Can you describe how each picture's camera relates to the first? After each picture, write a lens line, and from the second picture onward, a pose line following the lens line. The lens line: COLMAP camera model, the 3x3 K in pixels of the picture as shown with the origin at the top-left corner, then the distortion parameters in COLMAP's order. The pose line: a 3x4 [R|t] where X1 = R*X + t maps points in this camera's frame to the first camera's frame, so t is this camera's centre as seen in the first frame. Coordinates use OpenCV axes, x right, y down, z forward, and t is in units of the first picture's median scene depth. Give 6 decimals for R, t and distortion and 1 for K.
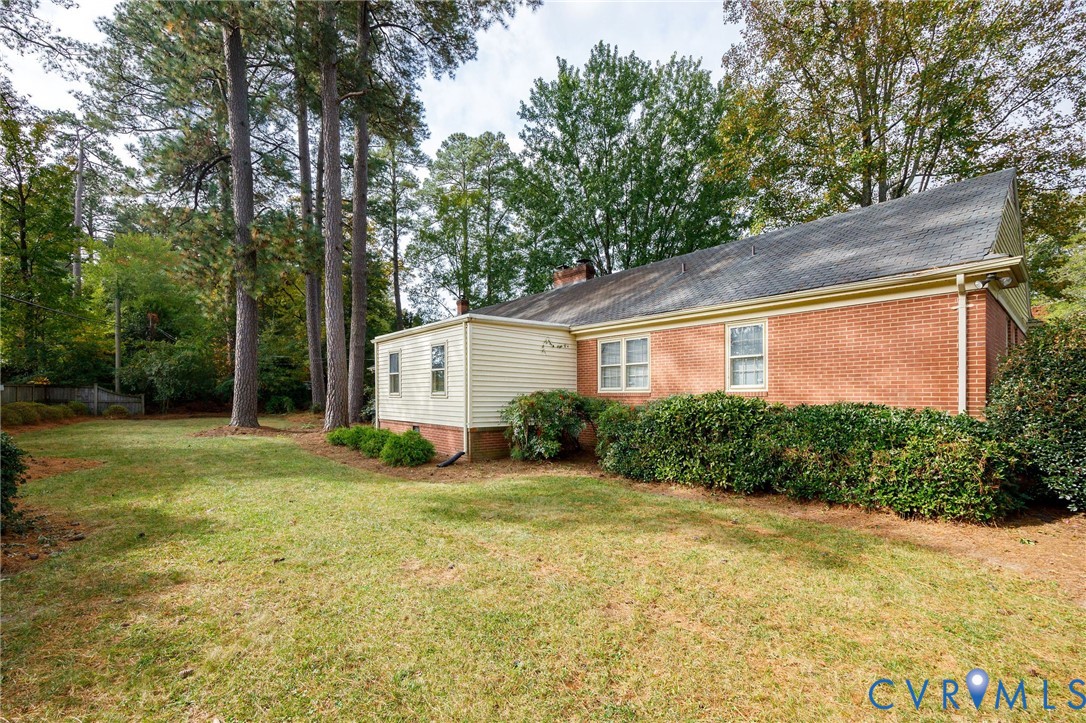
lens RADIAL K [[467.9, 0, 540.3], [0, 467.9, 399.6], [0, 0, 1]] dist [0.014389, 0.000223]
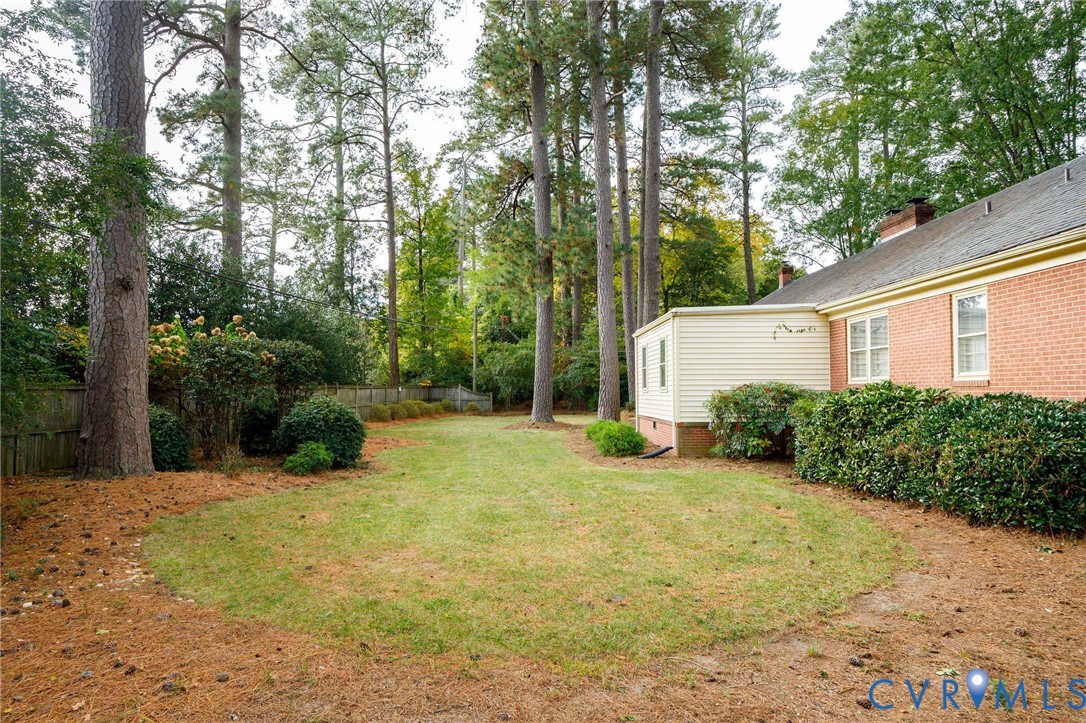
lens RADIAL K [[632.1, 0, 543.0], [0, 632.1, 361.5], [0, 0, 1]] dist [0.000162, 0.000082]
pose [[0.792216, -0.043619, -0.608680, 0.164138], [0.010905, 0.998295, -0.057346, 0.002013], [0.610143, 0.038793, 0.791341, -0.088553]]
